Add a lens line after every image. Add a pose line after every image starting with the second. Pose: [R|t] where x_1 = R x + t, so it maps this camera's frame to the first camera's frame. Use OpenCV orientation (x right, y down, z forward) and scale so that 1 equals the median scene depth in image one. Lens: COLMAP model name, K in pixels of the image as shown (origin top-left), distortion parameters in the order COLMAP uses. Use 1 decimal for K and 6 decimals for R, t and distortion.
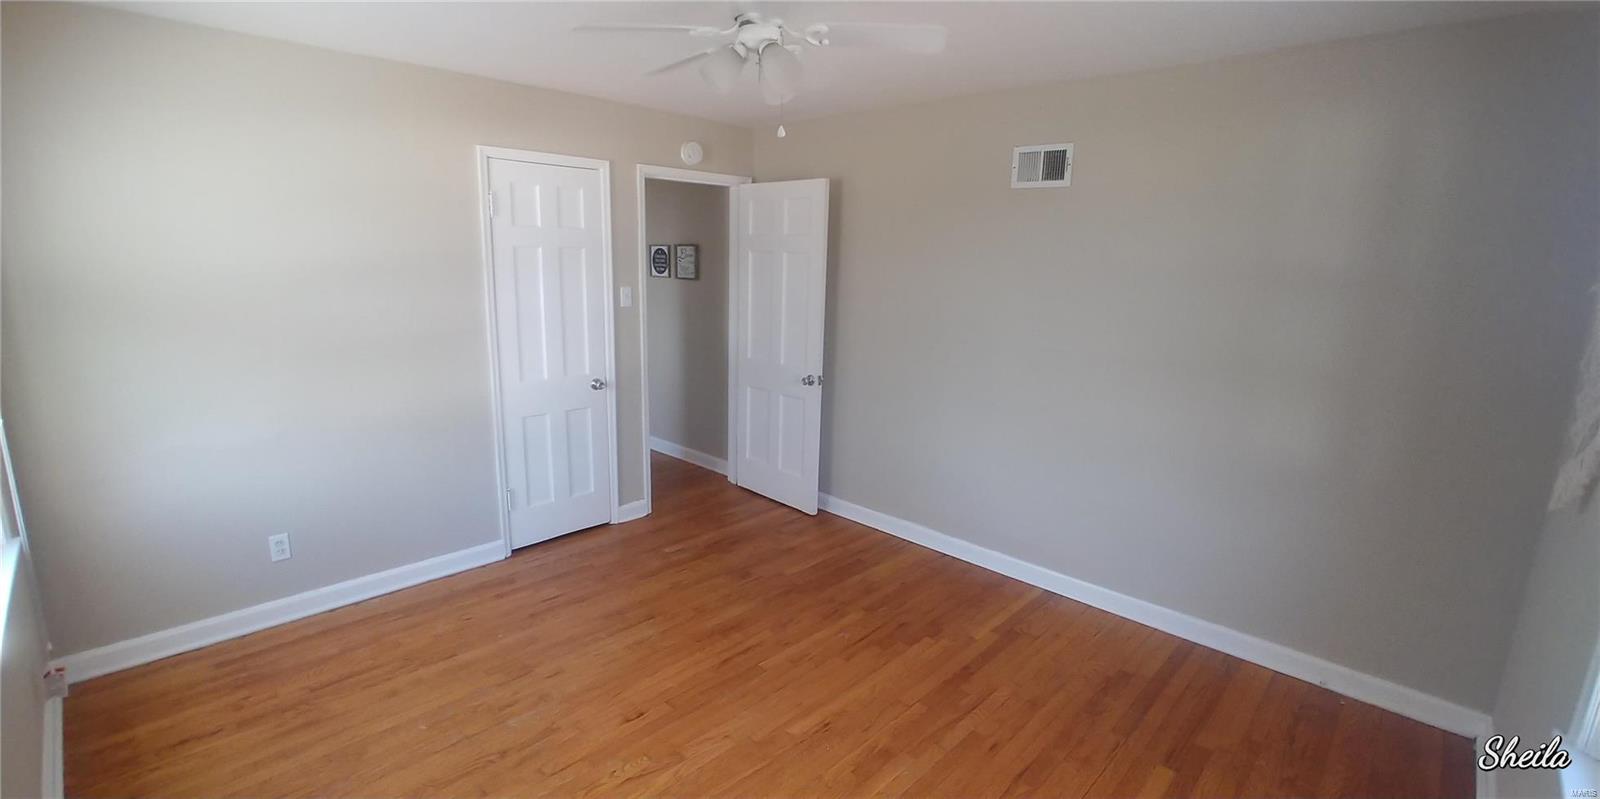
lens RADIAL K [[696.5, 0, 795.7], [0, 696.5, 392.4], [0, 0, 1]] dist [-0.028306, 0.001324]
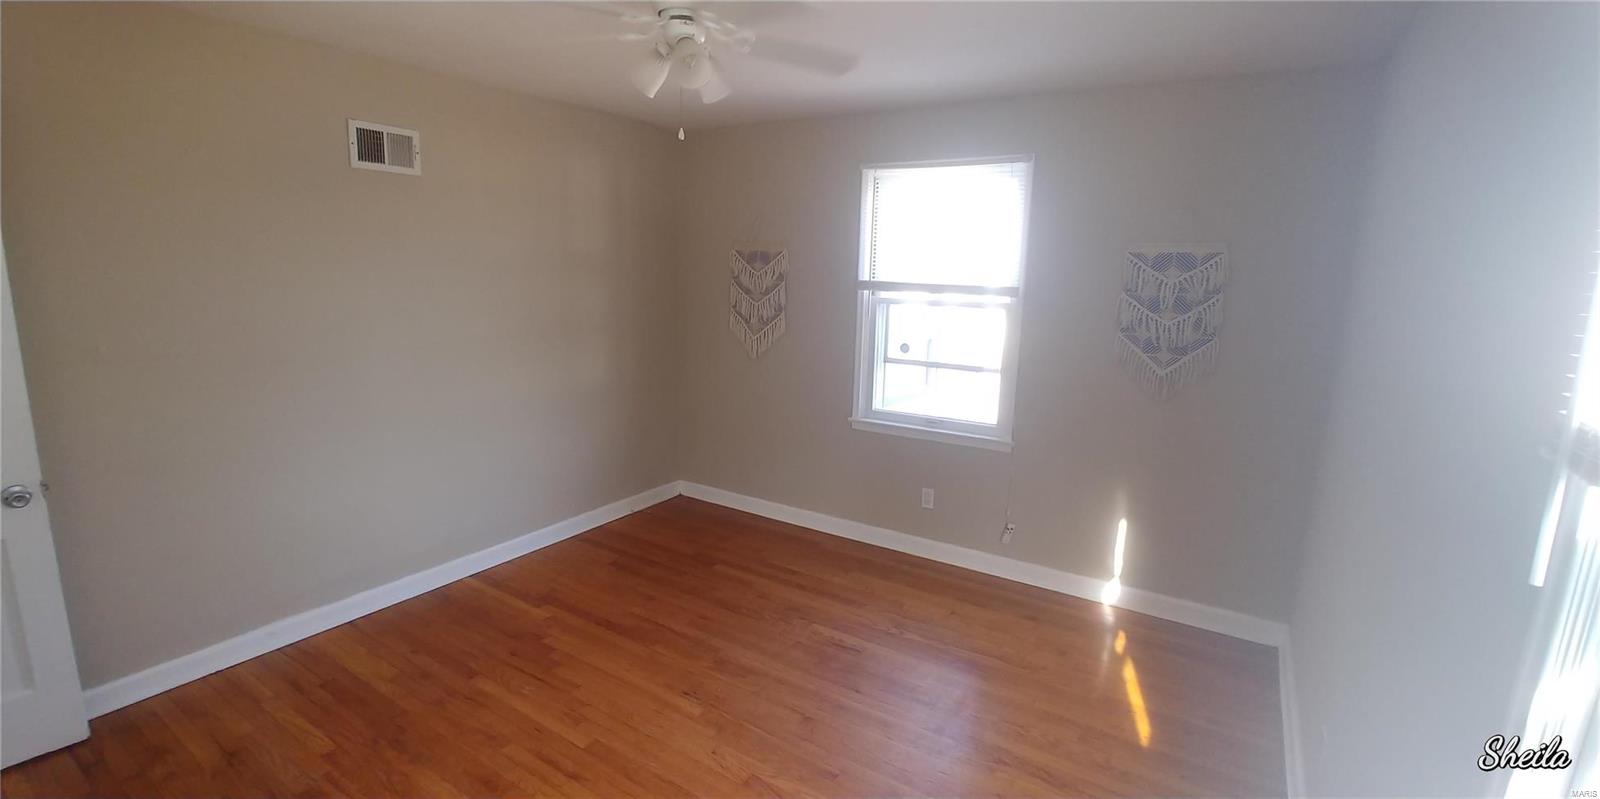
lens RADIAL K [[696.5, 0, 795.7], [0, 696.5, 392.4], [0, 0, 1]] dist [-0.028306, 0.001324]
pose [[-0.180952, -0.212581, 0.960243, -0.708753], [0.165221, 0.955914, 0.242757, -0.153873], [-0.969515, 0.202580, -0.137852, 0.685546]]
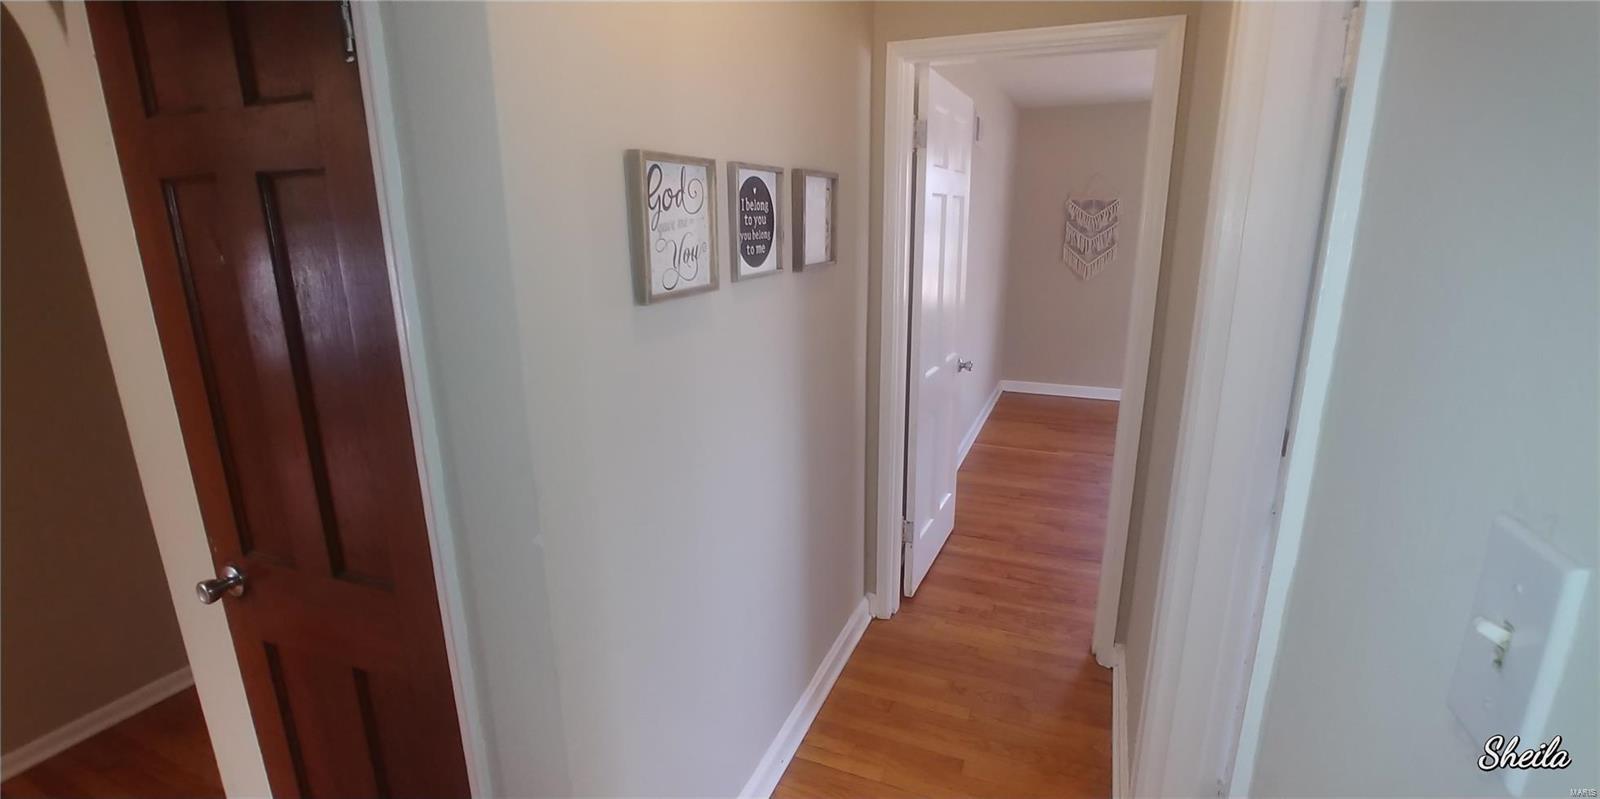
lens RADIAL K [[696.5, 0, 795.7], [0, 696.5, 392.4], [0, 0, 1]] dist [-0.028306, 0.001324]
pose [[-0.343925, -0.249275, 0.905305, -0.841617], [0.187024, 0.926617, 0.326194, -0.368854], [-0.920183, 0.281500, -0.272067, 1.860672]]
